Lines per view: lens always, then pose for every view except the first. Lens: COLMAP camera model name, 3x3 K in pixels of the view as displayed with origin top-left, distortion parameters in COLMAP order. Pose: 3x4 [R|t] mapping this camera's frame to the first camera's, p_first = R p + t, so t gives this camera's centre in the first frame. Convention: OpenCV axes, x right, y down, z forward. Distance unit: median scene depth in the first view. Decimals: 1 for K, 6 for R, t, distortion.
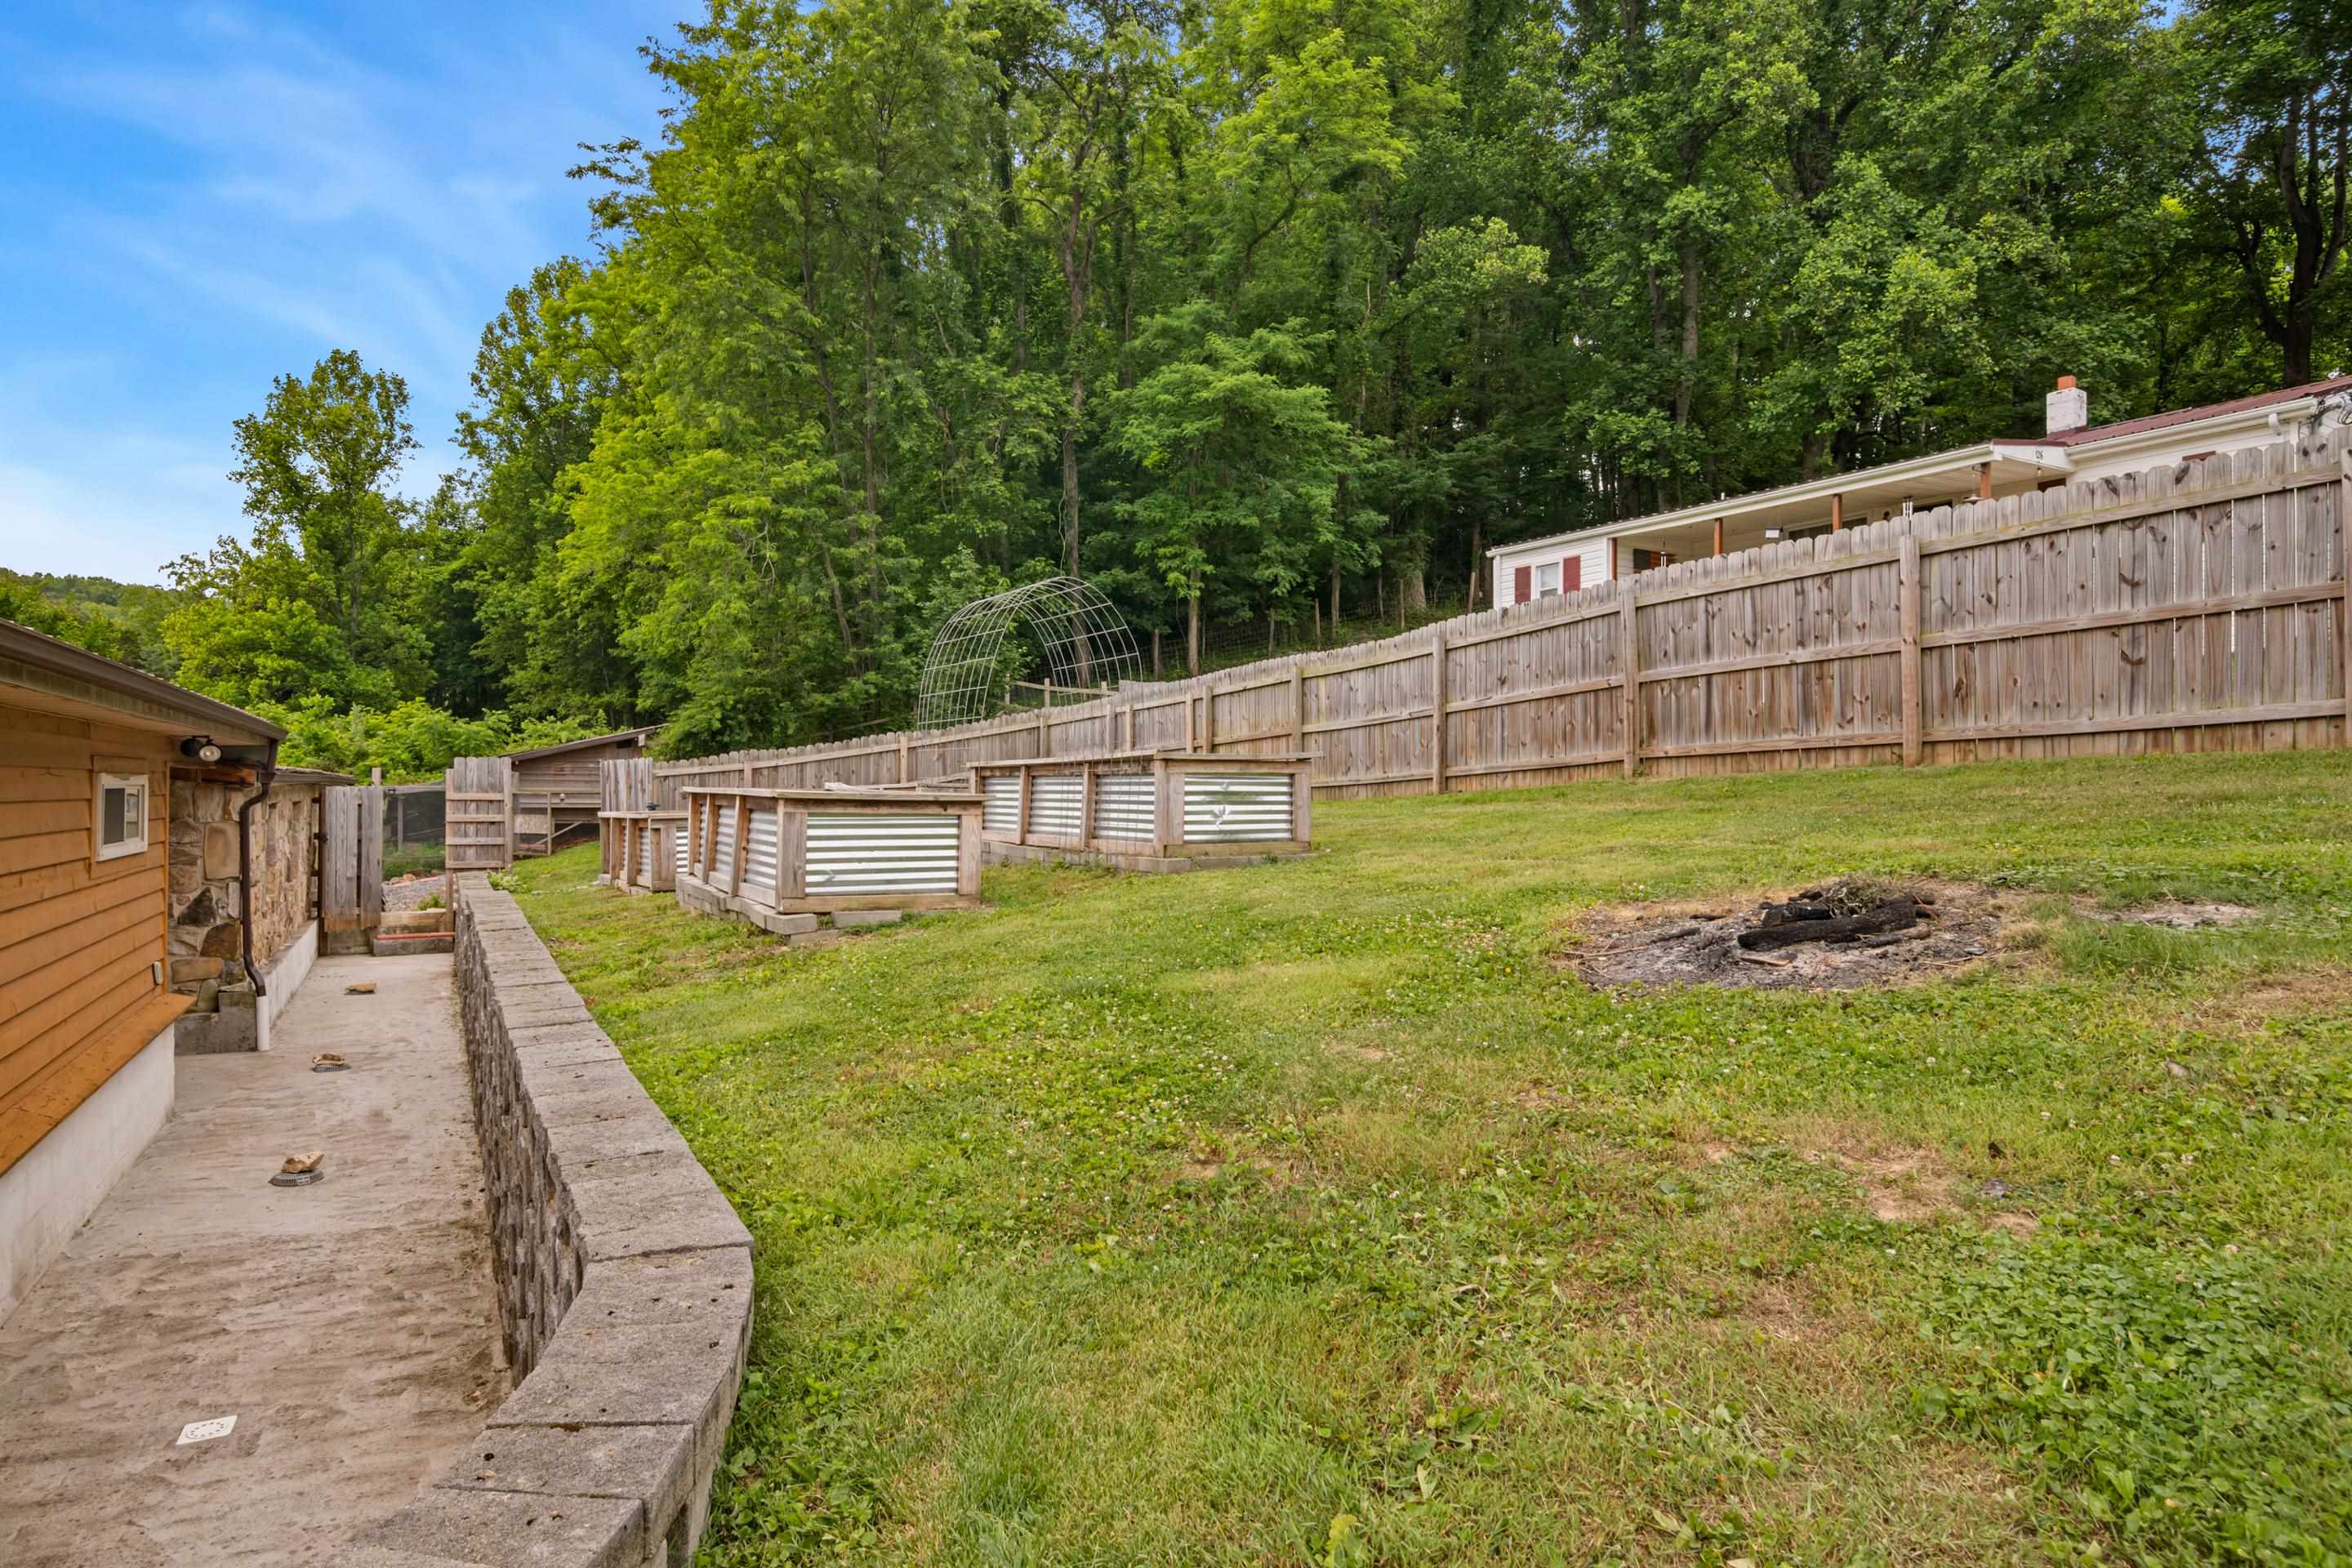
lens RADIAL K [[1237.6, 0, 1157.4], [0, 1237.6, 807.0], [0, 0, 1]] dist [-0.009662, -0.007937]
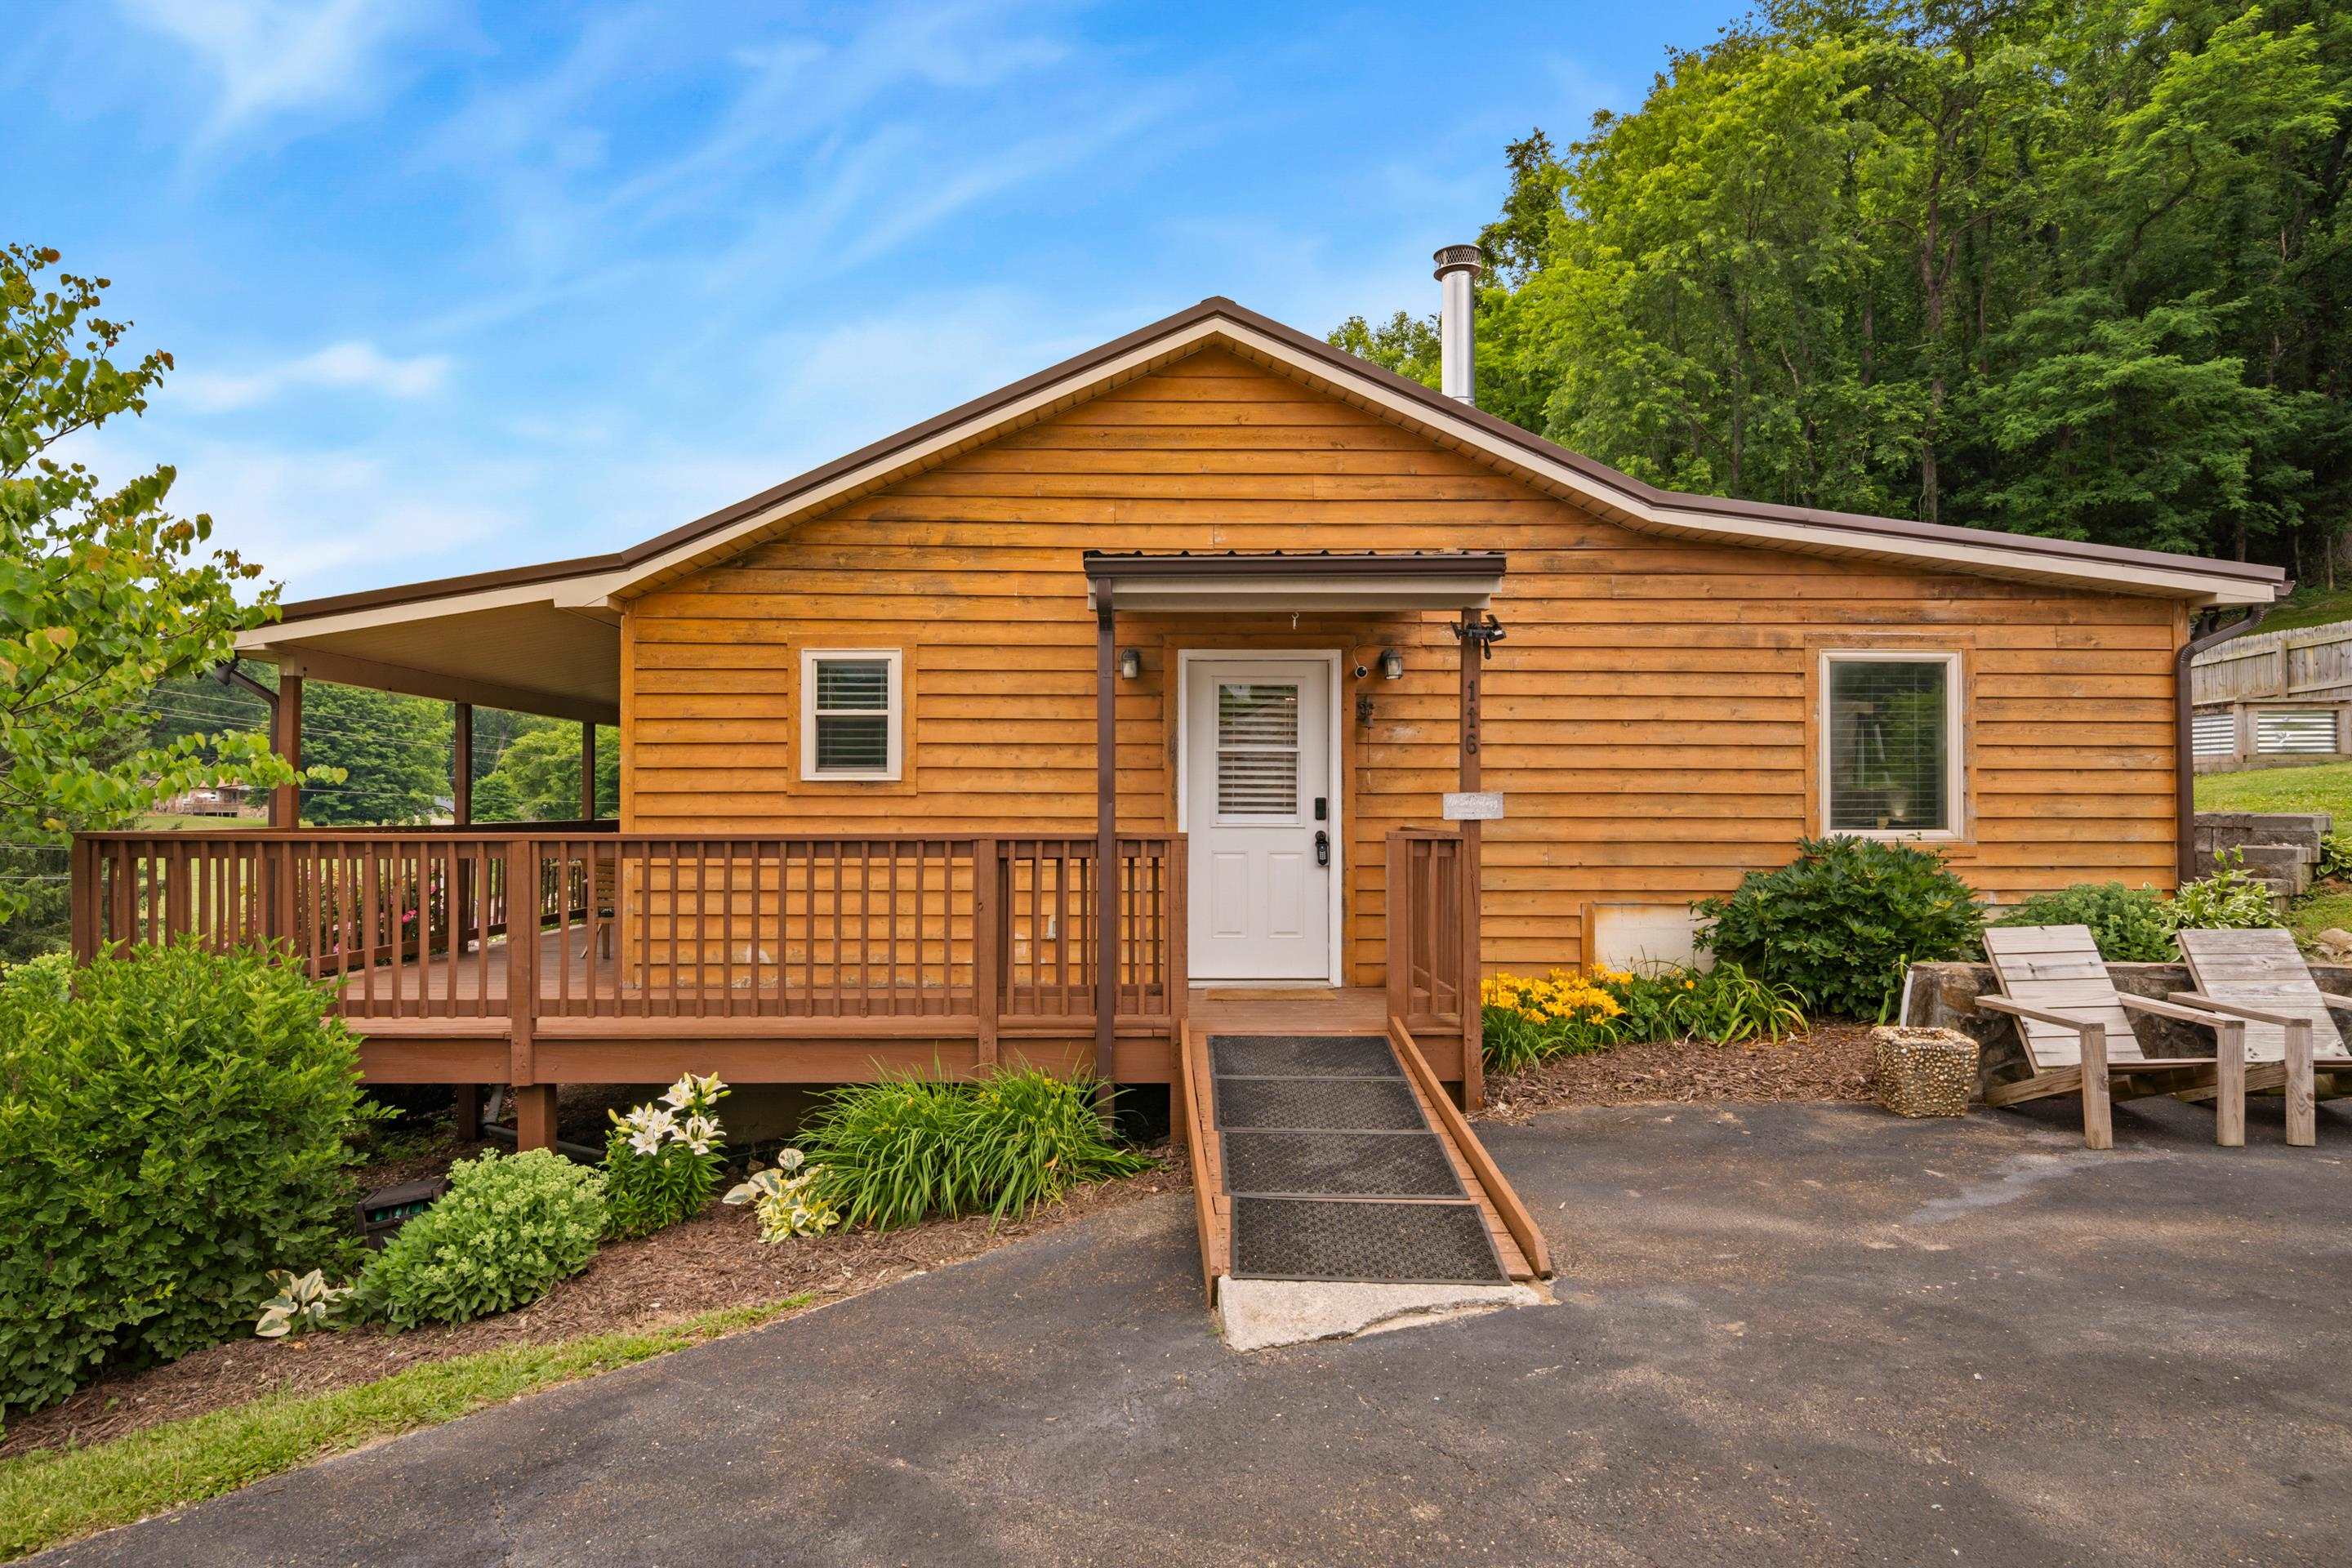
lens RADIAL K [[1324.7, 0, 1183.4], [0, 1324.7, 790.9], [0, 0, 1]] dist [-0.006416, -0.004402]
pose [[0.877929, -0.011195, -0.478660, -0.103061], [0.000518, 0.999748, -0.022433, 0.030347], [0.478790, 0.019447, 0.877714, -0.311810]]
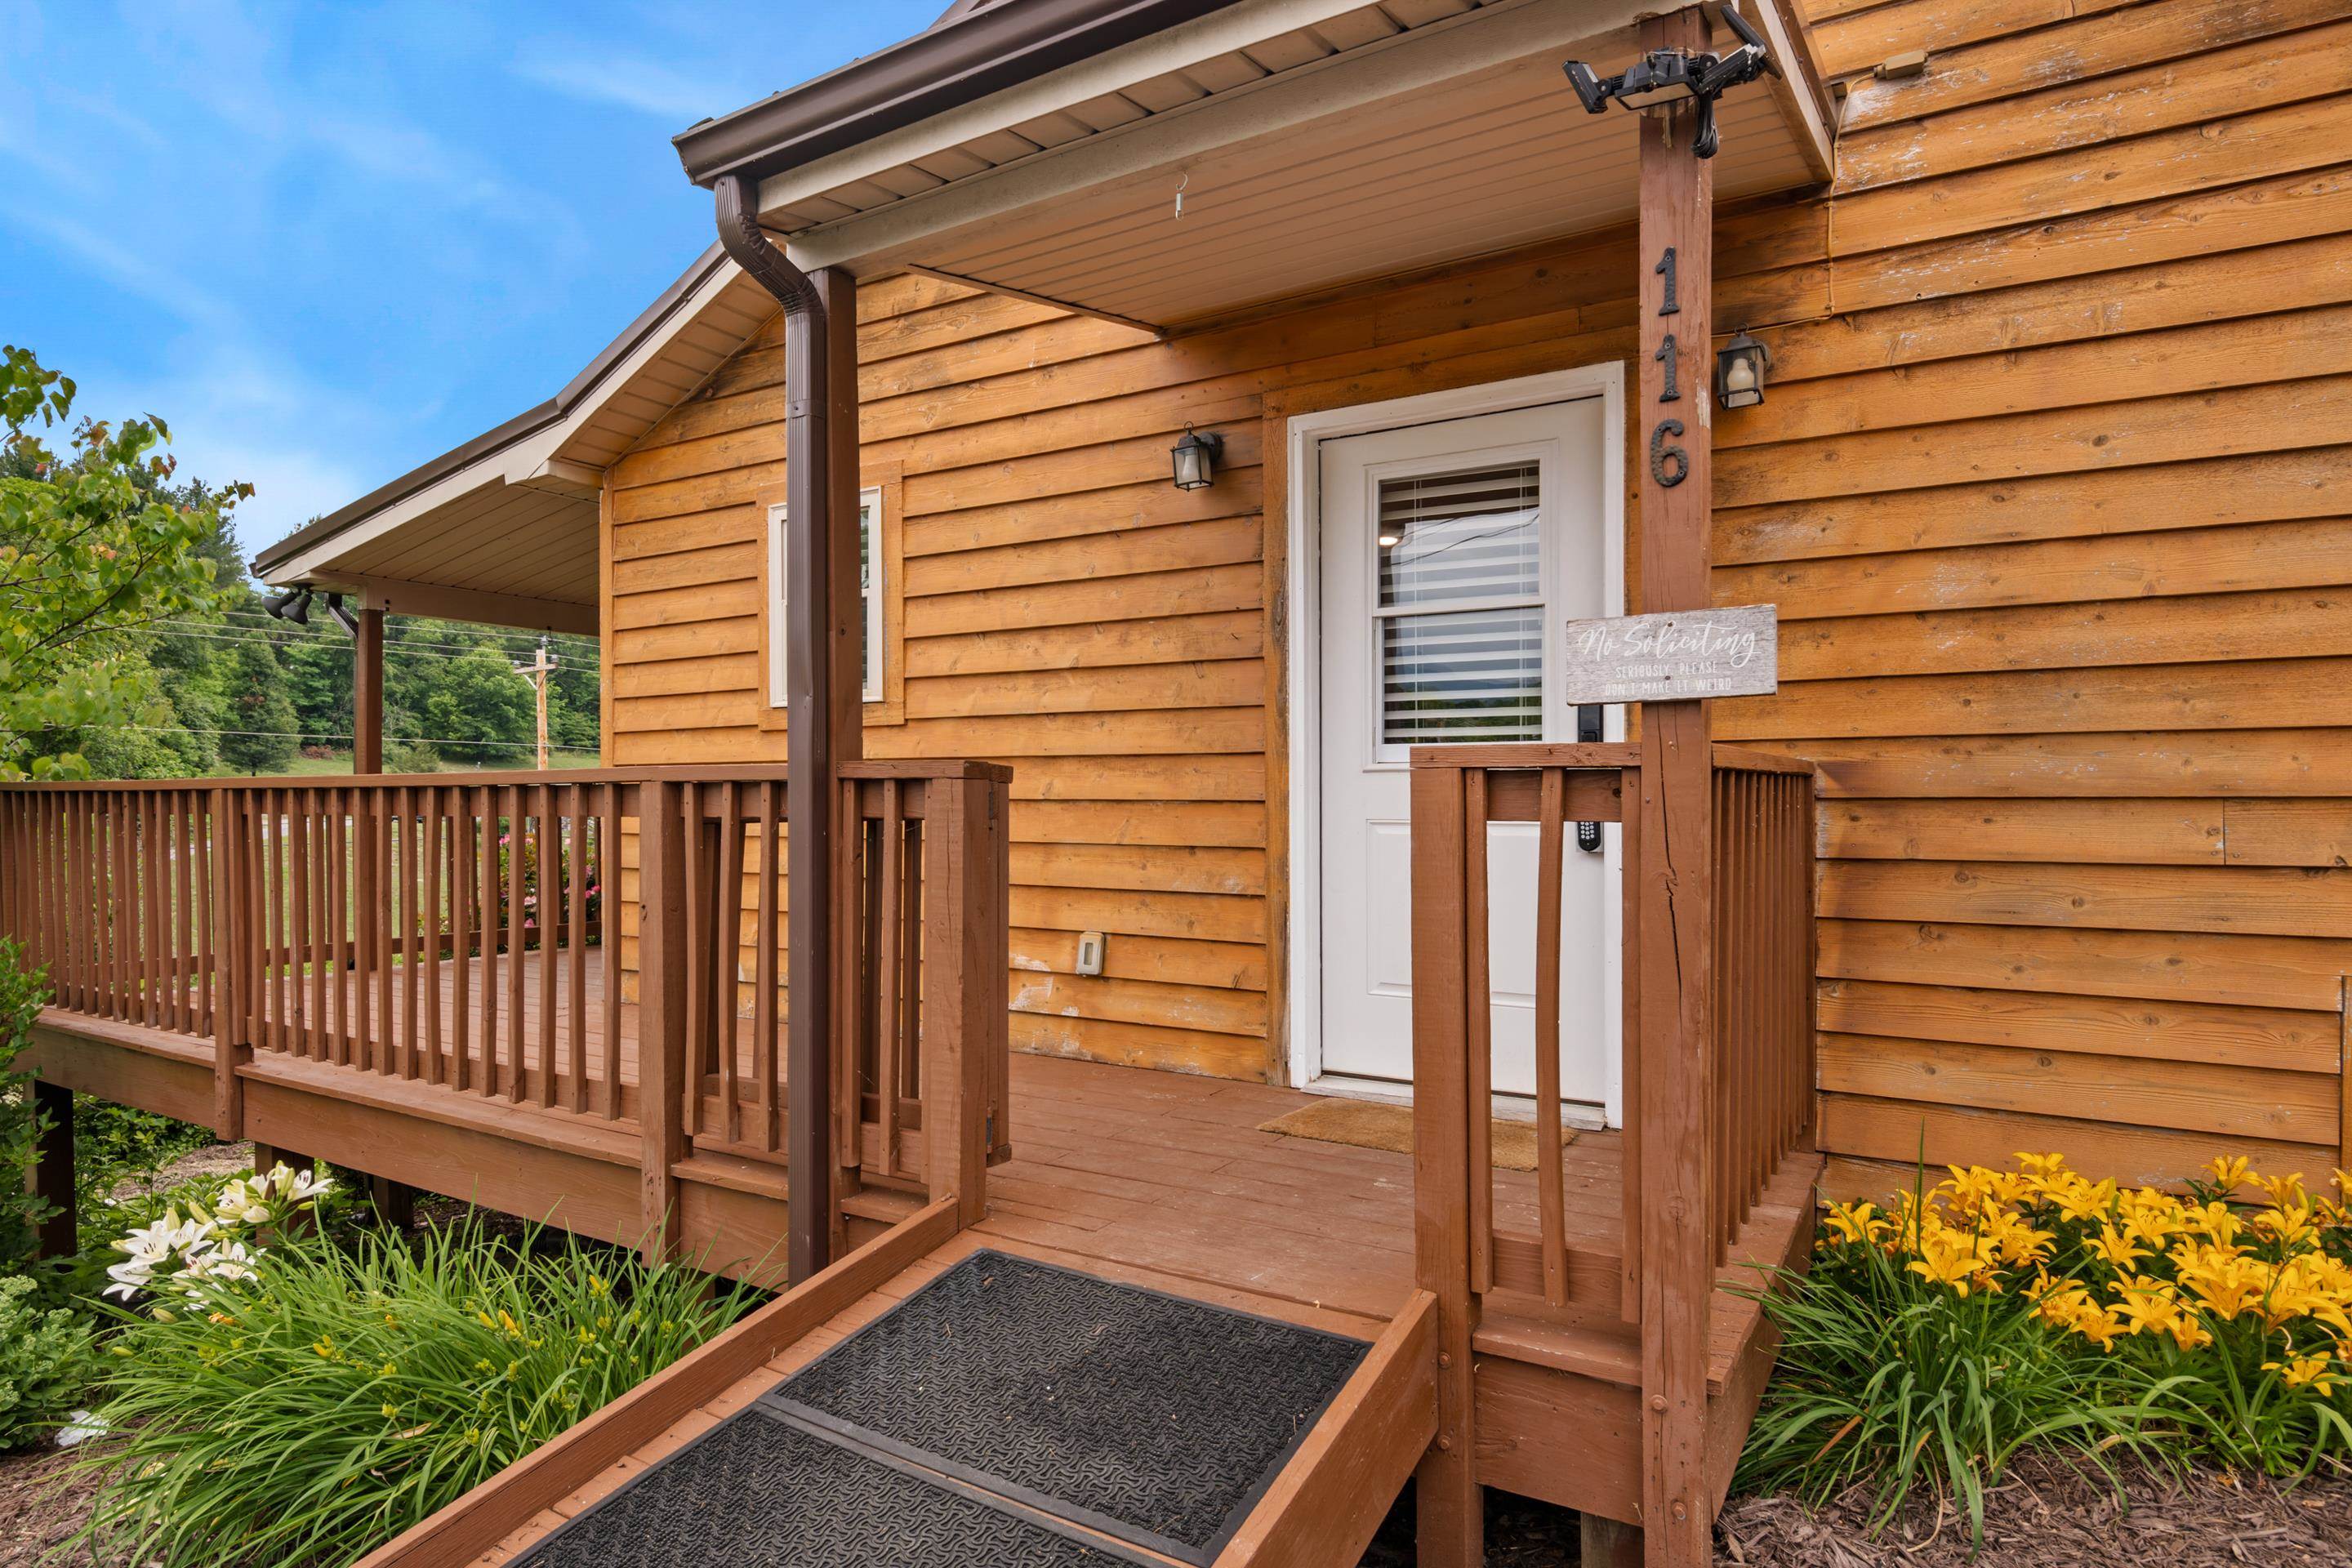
lens RADIAL K [[1324.7, 0, 1167.3], [0, 1324.7, 805.3], [0, 0, 1]] dist [-0.006416, -0.004402]
pose [[0.473487, -0.001595, -0.880799, -0.117221], [-0.003751, 0.999986, -0.003827, 0.035217], [0.880793, 0.005116, 0.473475, -0.169143]]
